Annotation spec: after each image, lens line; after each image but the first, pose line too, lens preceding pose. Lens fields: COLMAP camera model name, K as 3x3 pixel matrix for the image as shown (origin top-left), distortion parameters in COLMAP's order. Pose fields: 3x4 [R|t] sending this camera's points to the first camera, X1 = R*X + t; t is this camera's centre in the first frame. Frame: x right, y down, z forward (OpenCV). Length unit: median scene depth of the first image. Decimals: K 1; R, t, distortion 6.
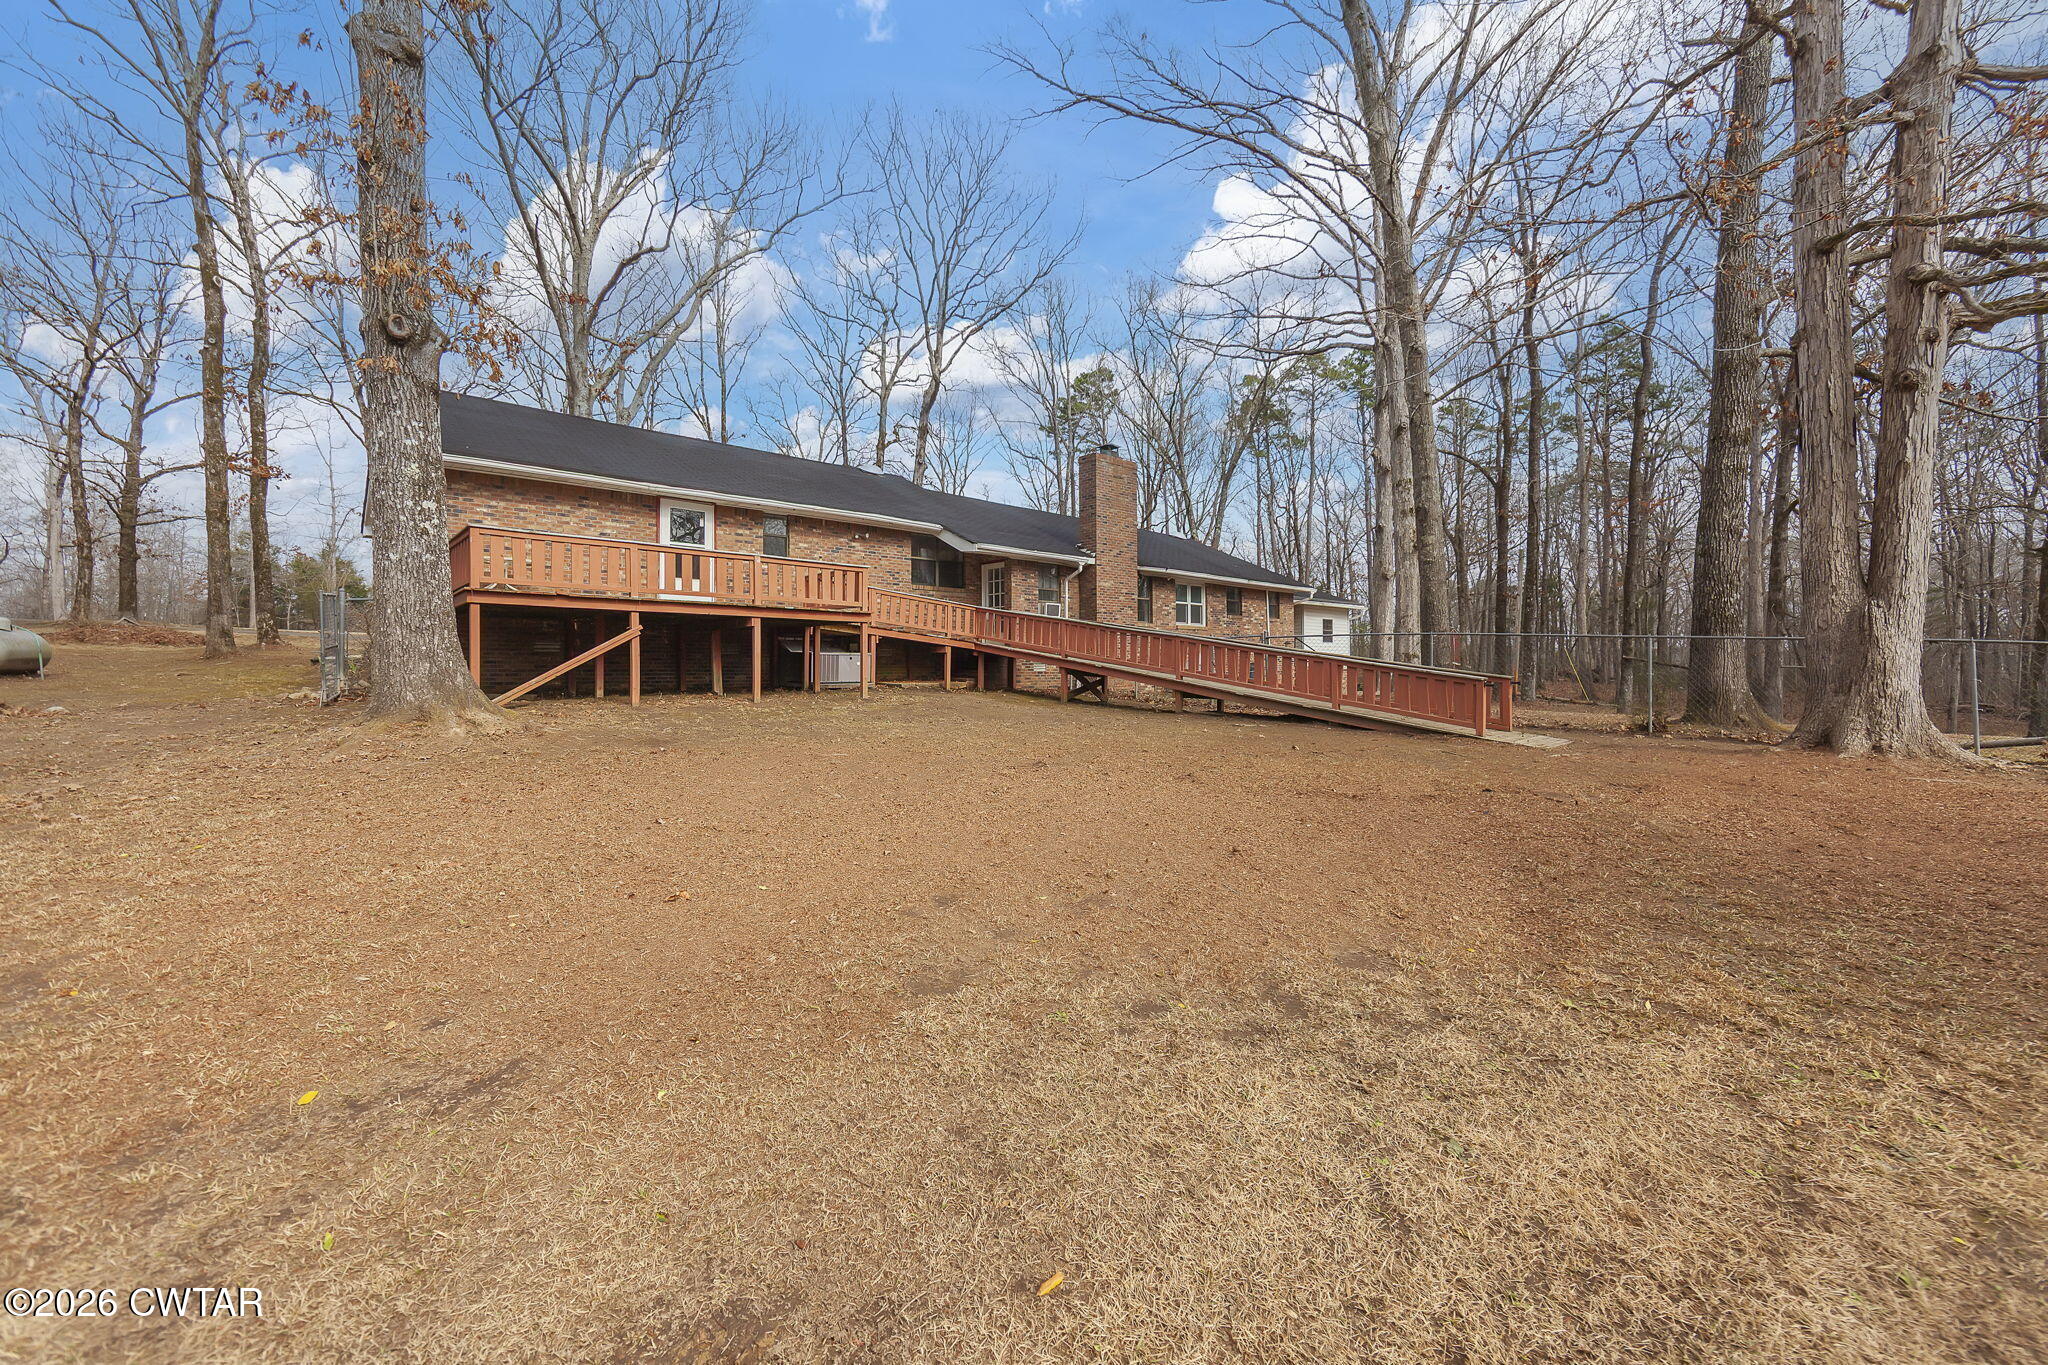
lens RADIAL K [[818.0, 0, 1024.0], [0, 818.0, 682.5], [0, 0, 1]] dist [0.000393, -0.000030]
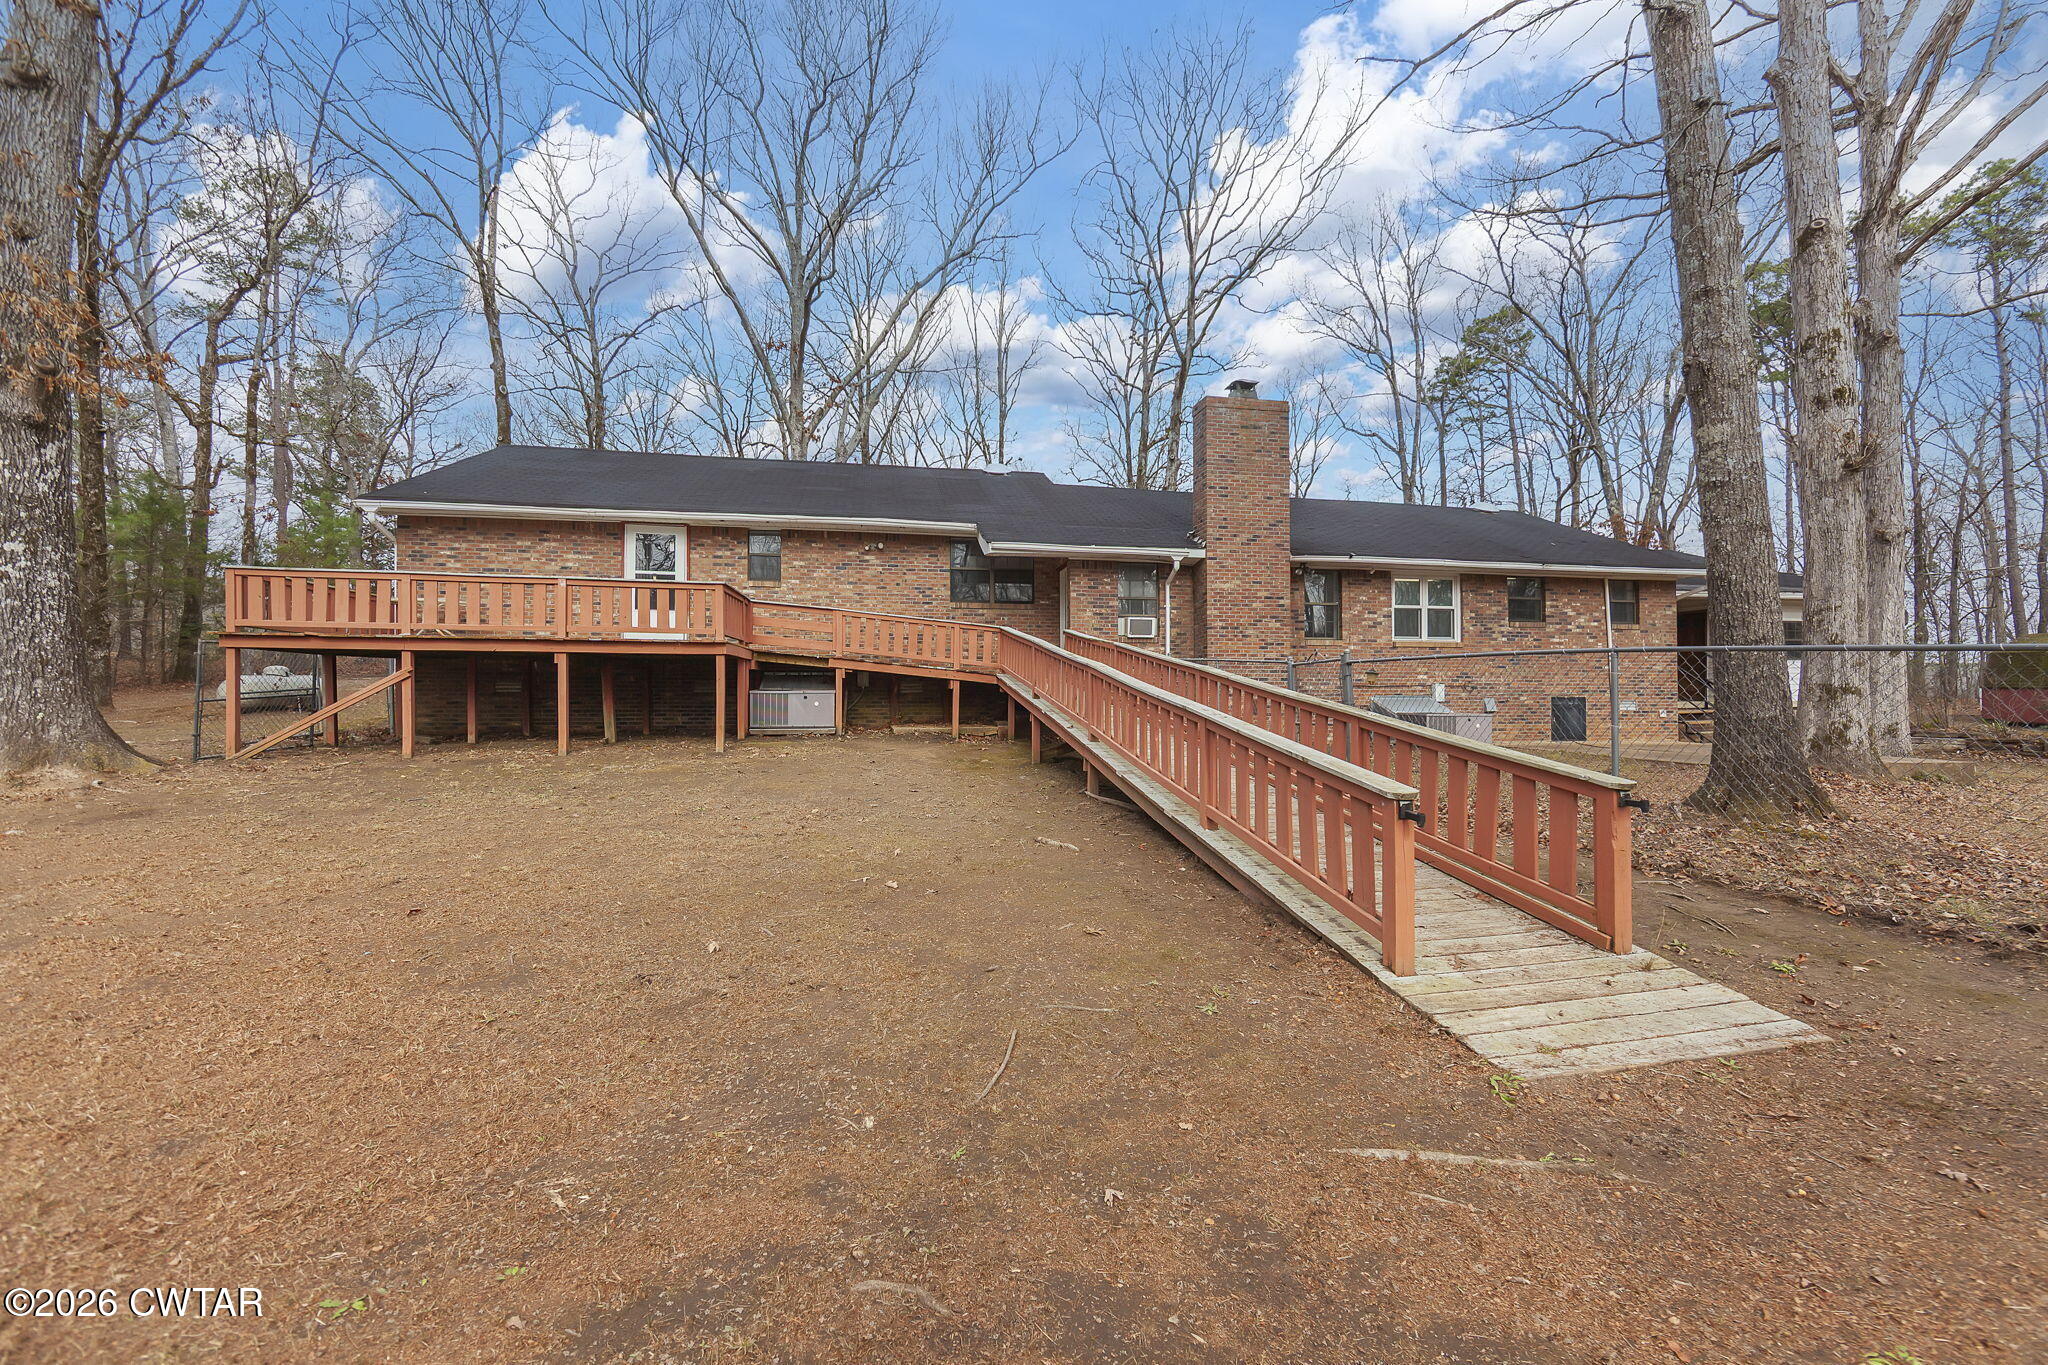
lens RADIAL K [[818.0, 0, 1024.0], [0, 818.0, 682.5], [0, 0, 1]] dist [0.000393, -0.000030]
pose [[0.855298, -0.005679, -0.518106, 0.348902], [-0.009381, 0.999606, -0.026443, -0.022465], [0.518052, 0.027477, 0.854908, 0.375579]]
